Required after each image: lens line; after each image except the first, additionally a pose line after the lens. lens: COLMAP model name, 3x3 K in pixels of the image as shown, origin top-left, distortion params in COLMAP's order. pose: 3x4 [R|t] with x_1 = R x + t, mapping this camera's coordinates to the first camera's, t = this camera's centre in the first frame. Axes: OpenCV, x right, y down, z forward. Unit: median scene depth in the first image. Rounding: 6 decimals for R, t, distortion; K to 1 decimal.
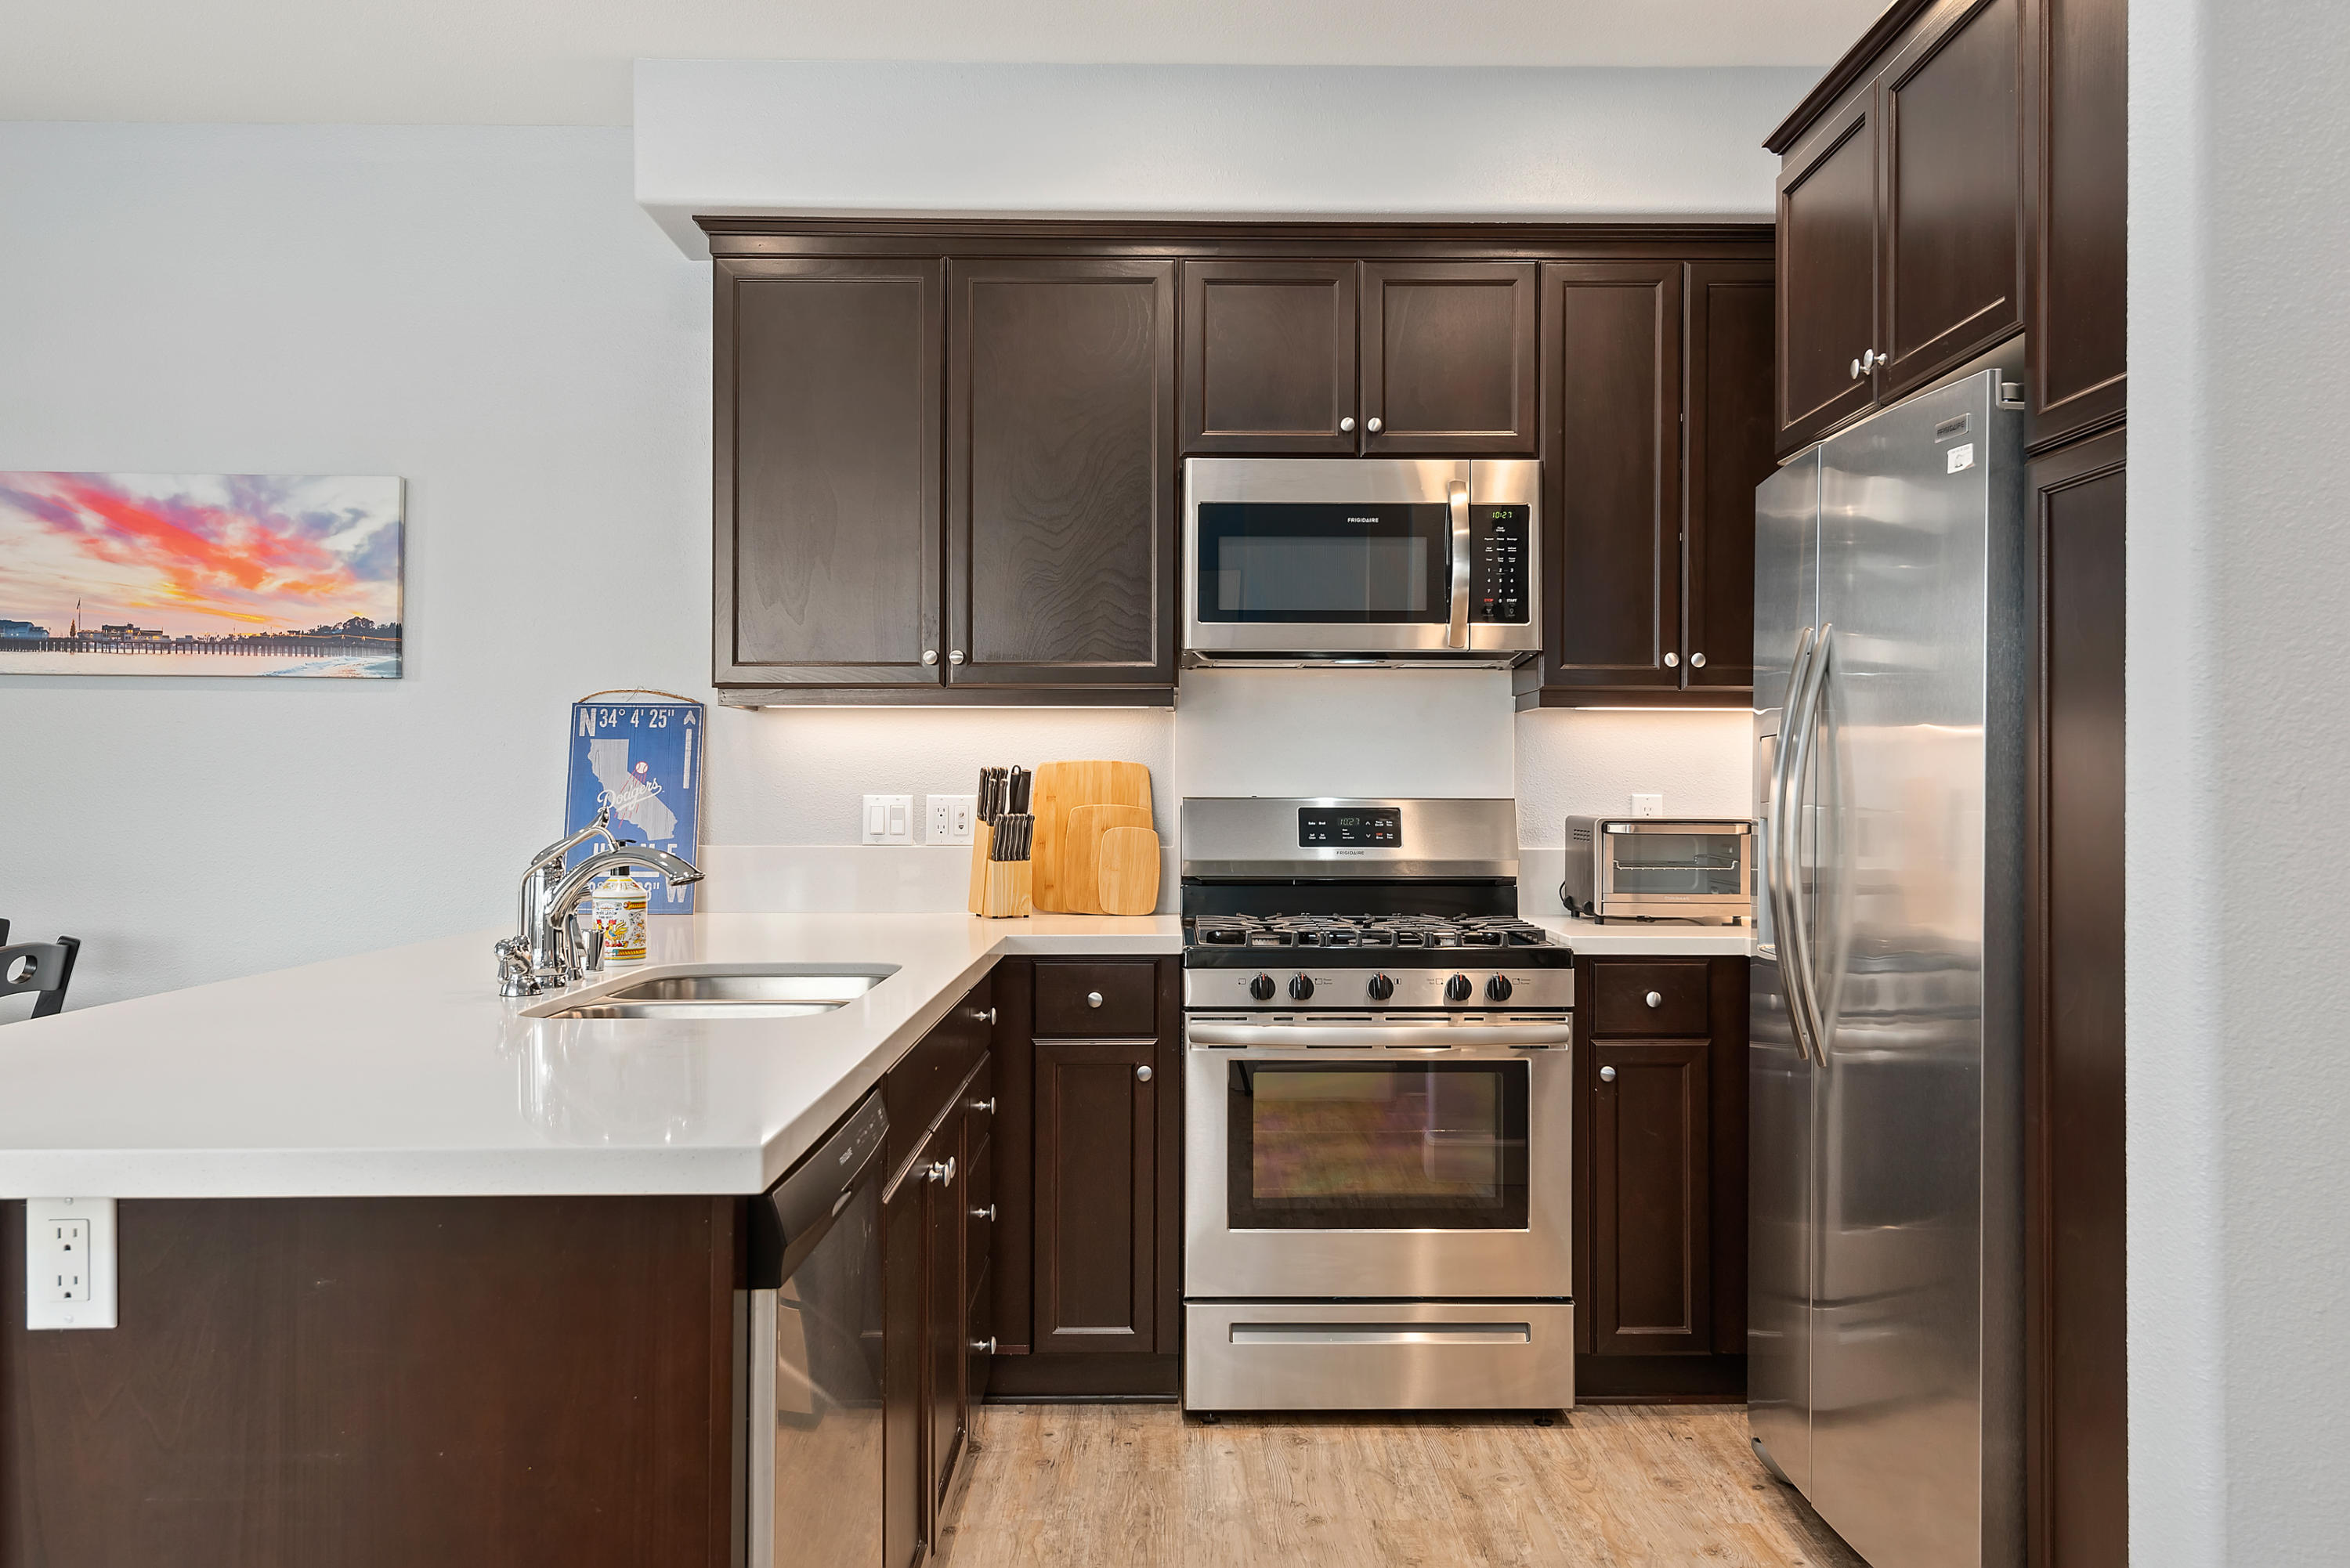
lens RADIAL K [[1640.1, 0, 1184.1], [0, 1640.1, 773.1], [0, 0, 1]] dist [0.028238, 0.000583]
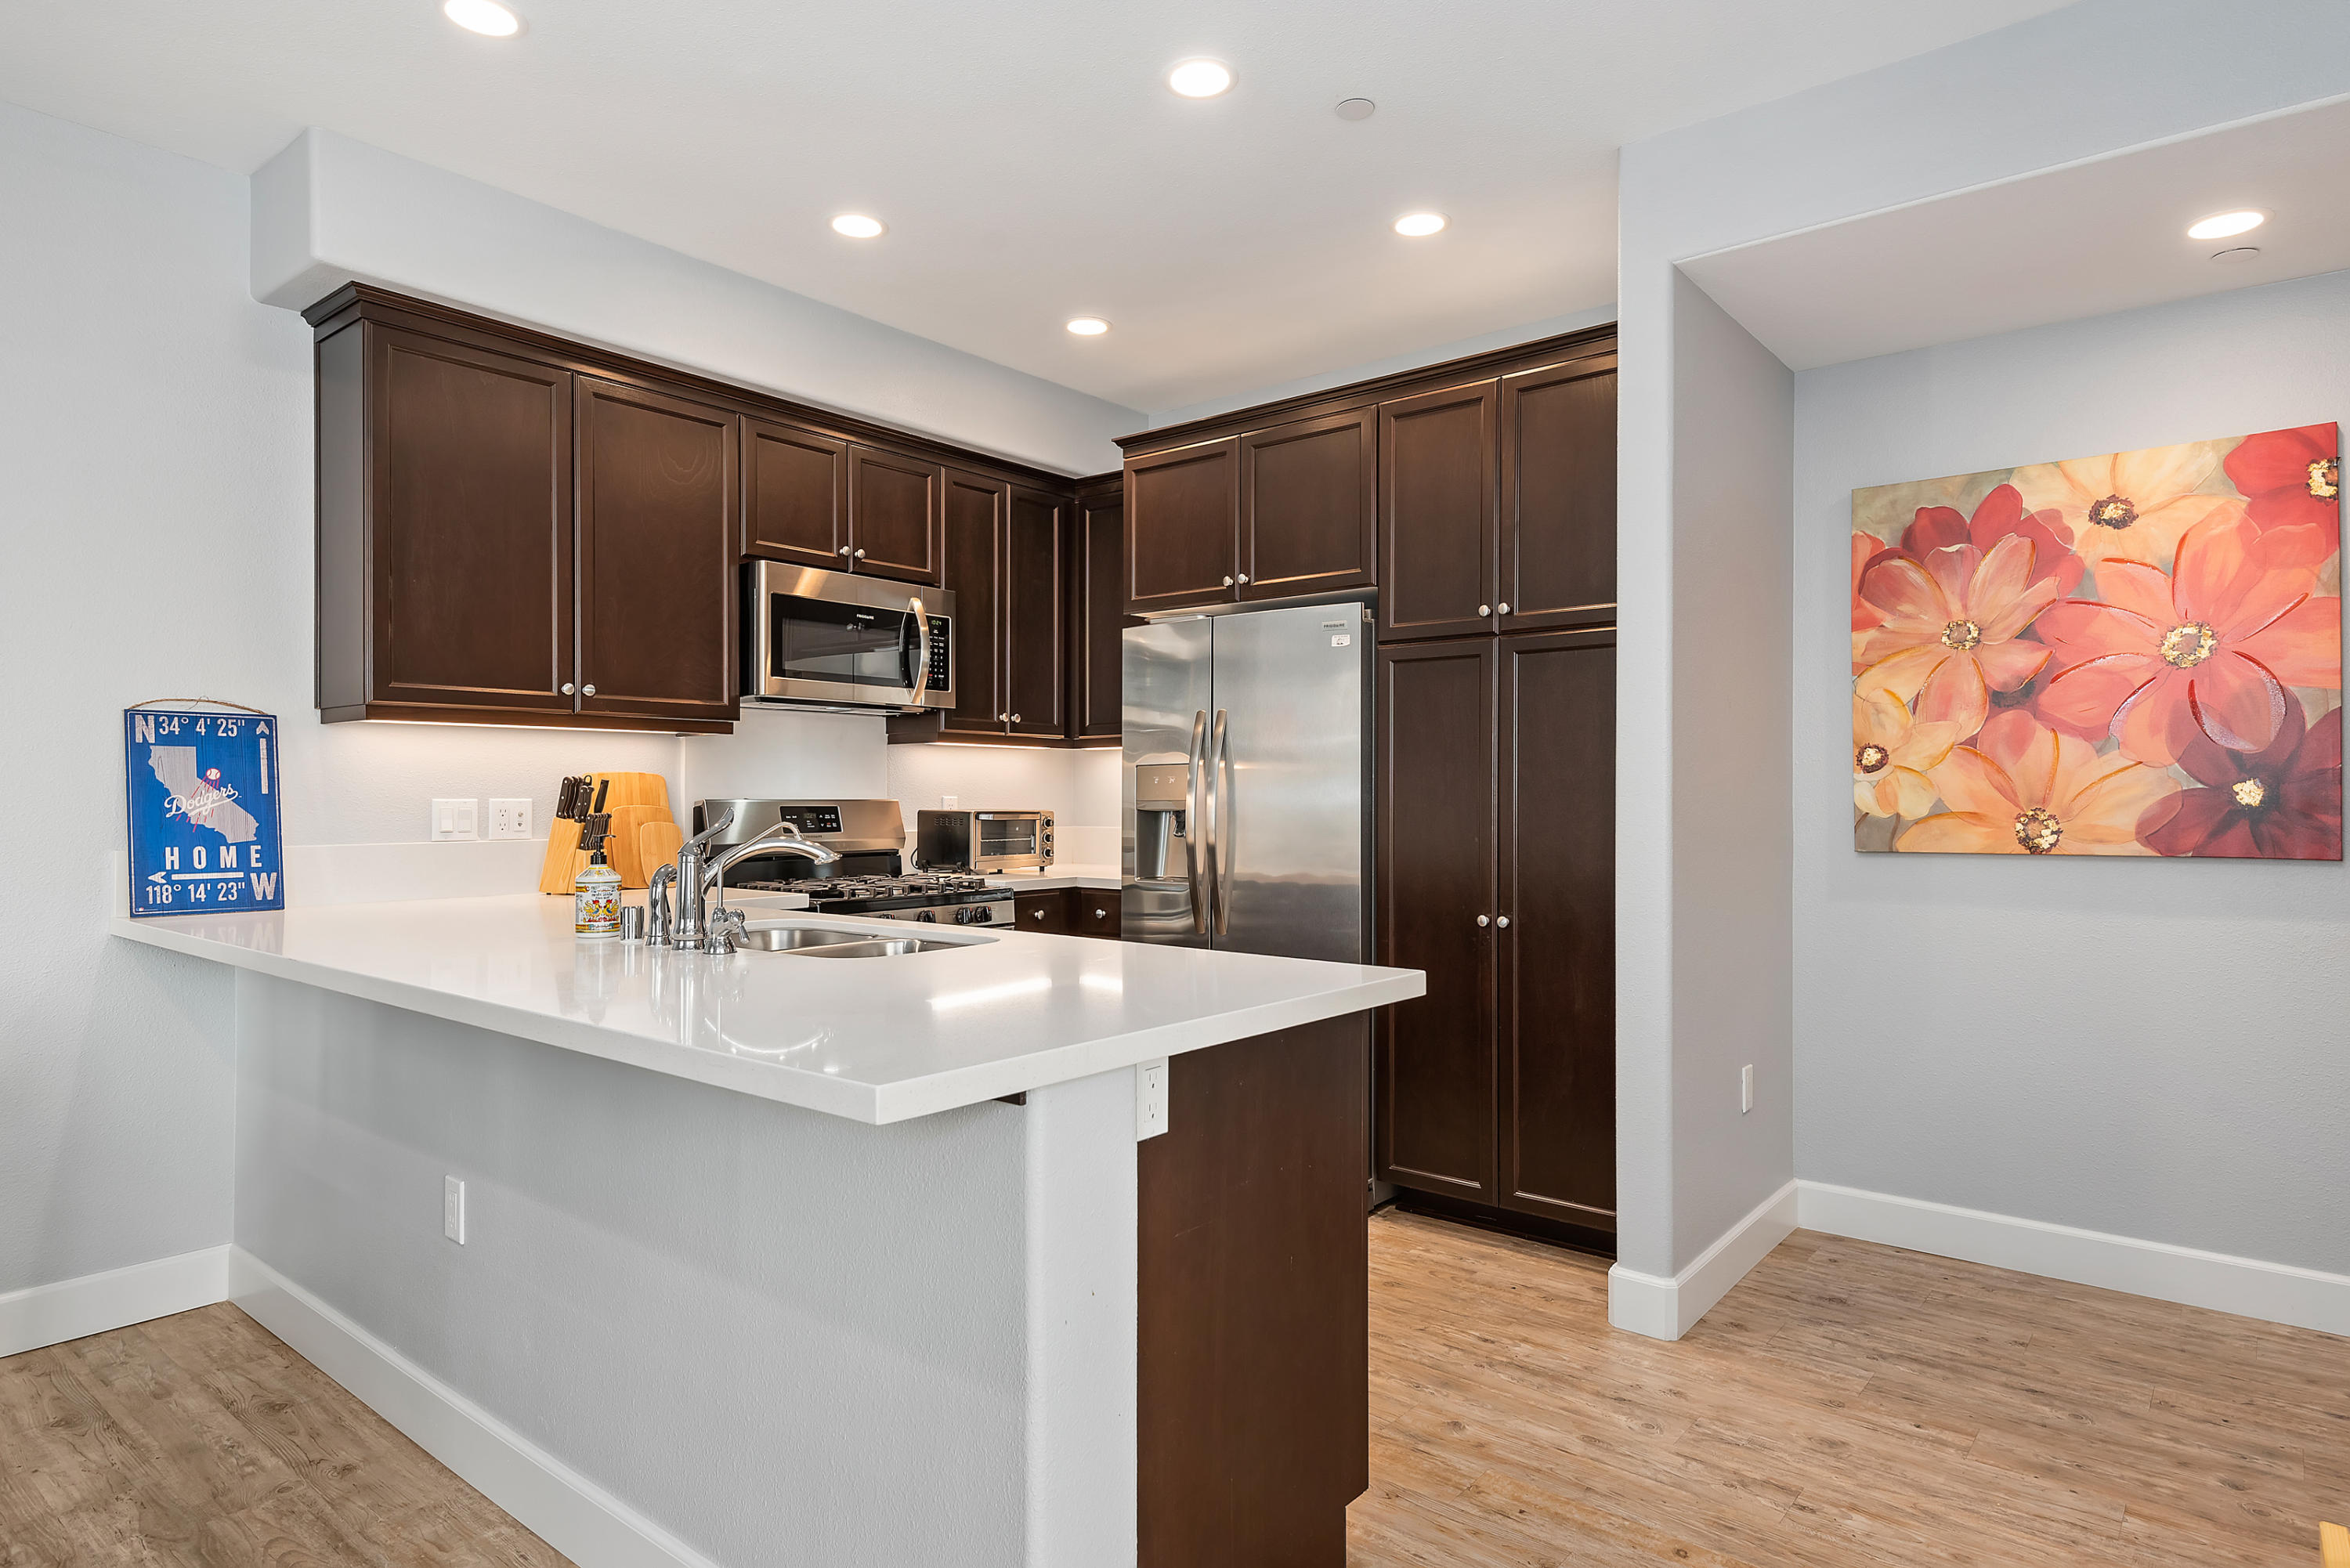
lens RADIAL K [[1307.1, 0, 1179.3], [0, 1307.1, 795.9], [0, 0, 1]] dist [0.001448, -0.000275]
pose [[0.649507, -0.003607, 0.760347, -0.561617], [-0.006154, 0.999931, 0.010000, -0.001602], [-0.760331, -0.011174, 0.649440, -0.011187]]
